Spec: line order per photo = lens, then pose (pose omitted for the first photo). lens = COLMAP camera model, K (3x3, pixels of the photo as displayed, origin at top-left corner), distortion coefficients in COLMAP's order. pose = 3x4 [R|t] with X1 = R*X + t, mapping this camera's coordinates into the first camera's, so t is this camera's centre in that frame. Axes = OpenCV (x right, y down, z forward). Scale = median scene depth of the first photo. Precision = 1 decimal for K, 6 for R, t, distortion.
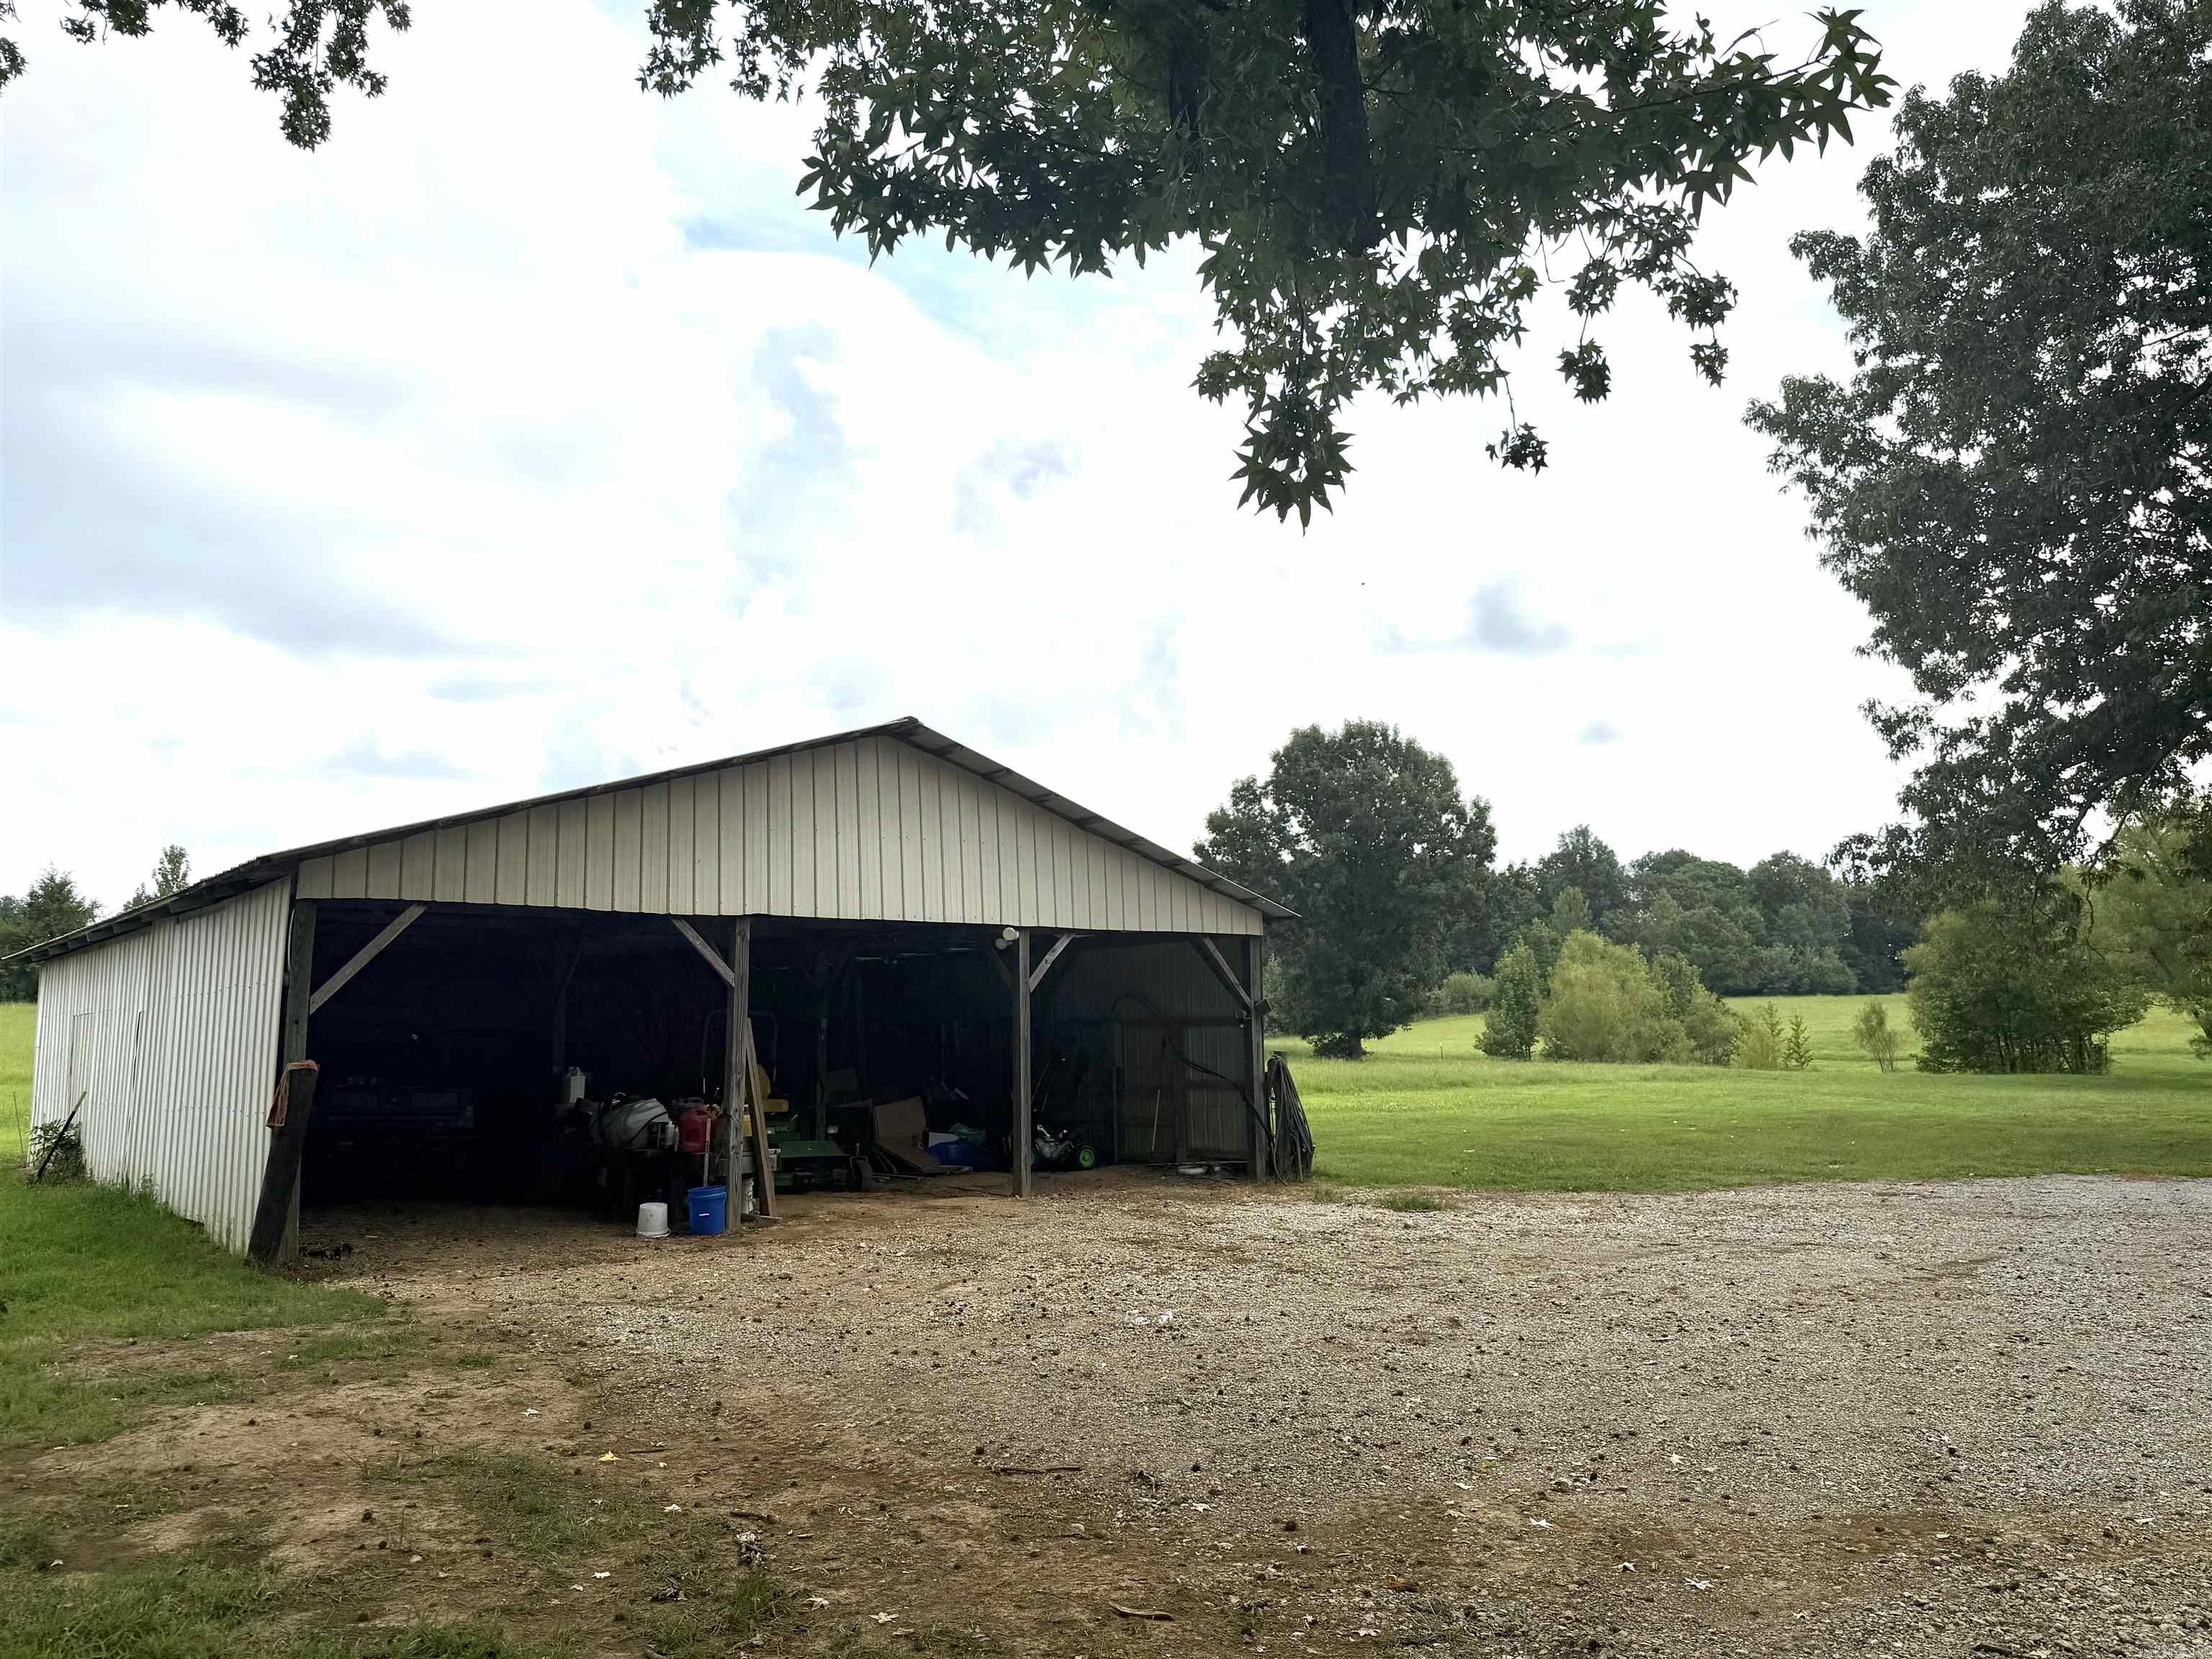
lens RADIAL K [[1494.5, 0, 1106.0], [0, 1494.5, 829.5], [0, 0, 1]] dist [0.097794, -0.123848]
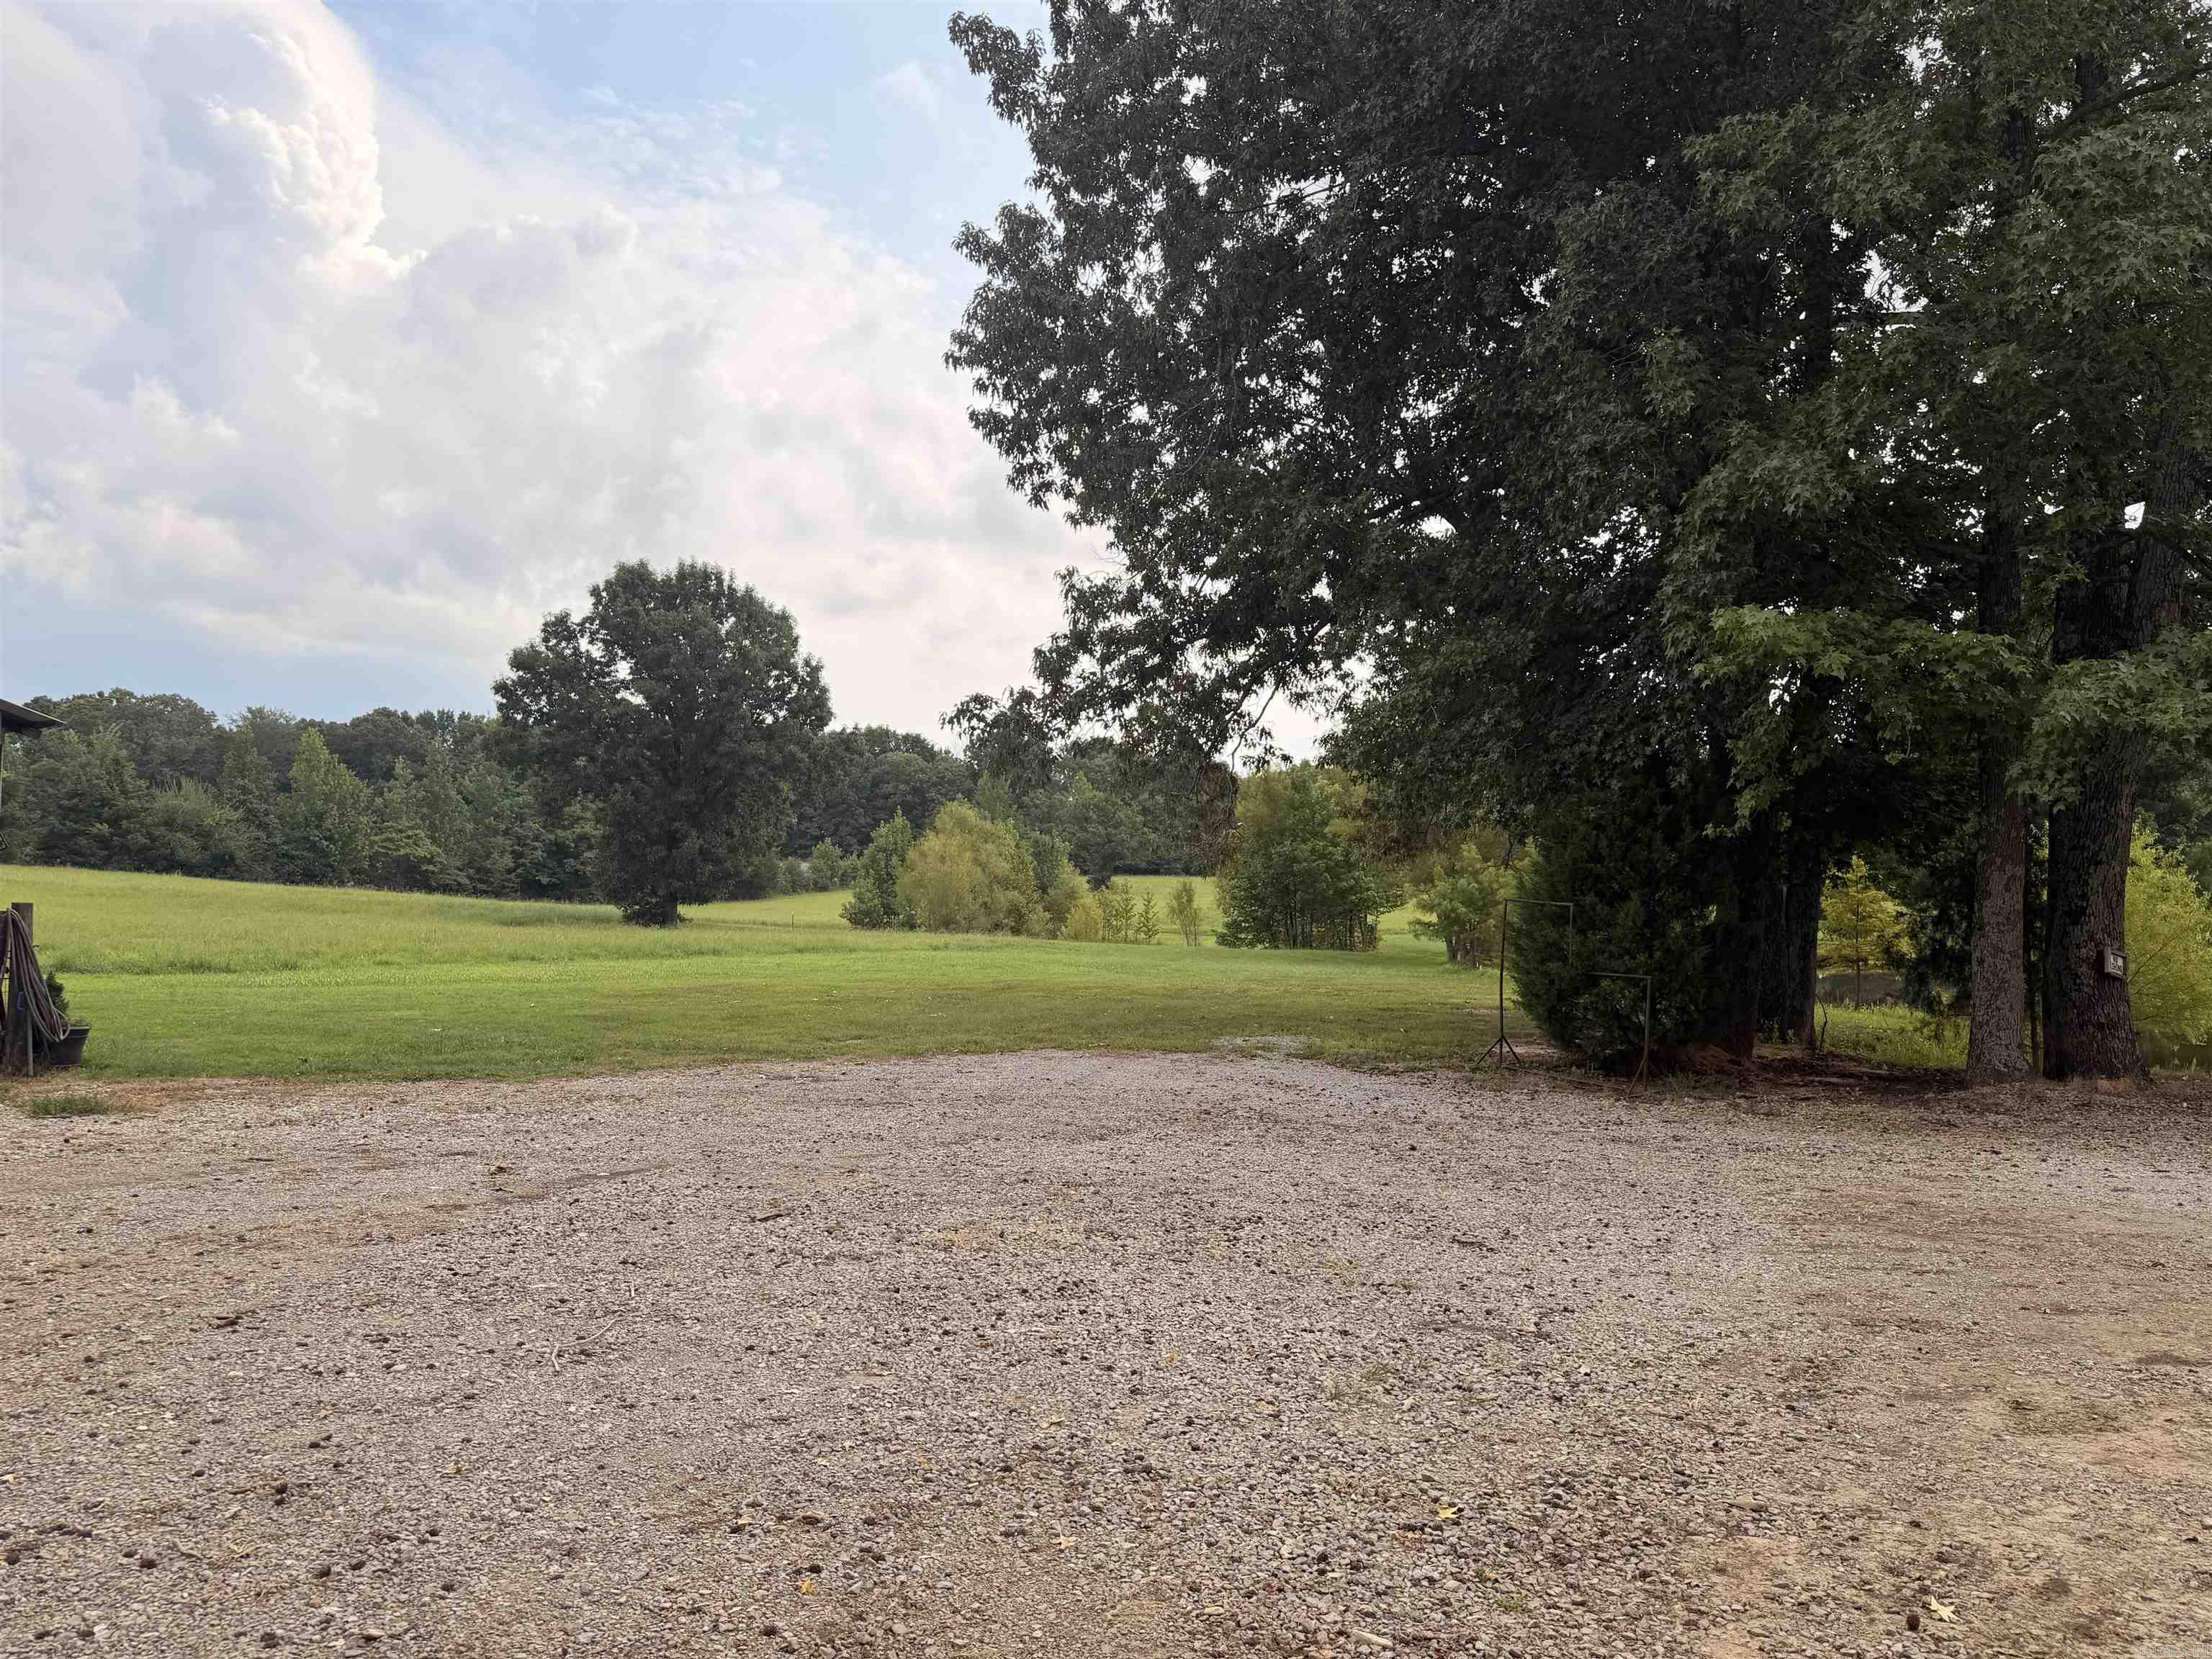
lens RADIAL K [[1494.5, 0, 1106.0], [0, 1494.5, 829.5], [0, 0, 1]] dist [0.097794, -0.123848]
pose [[0.939059, 0.044235, 0.340898, 0.097751], [-0.073289, 0.994649, 0.072821, 0.005024], [-0.335852, -0.093367, 0.937276, 0.034486]]
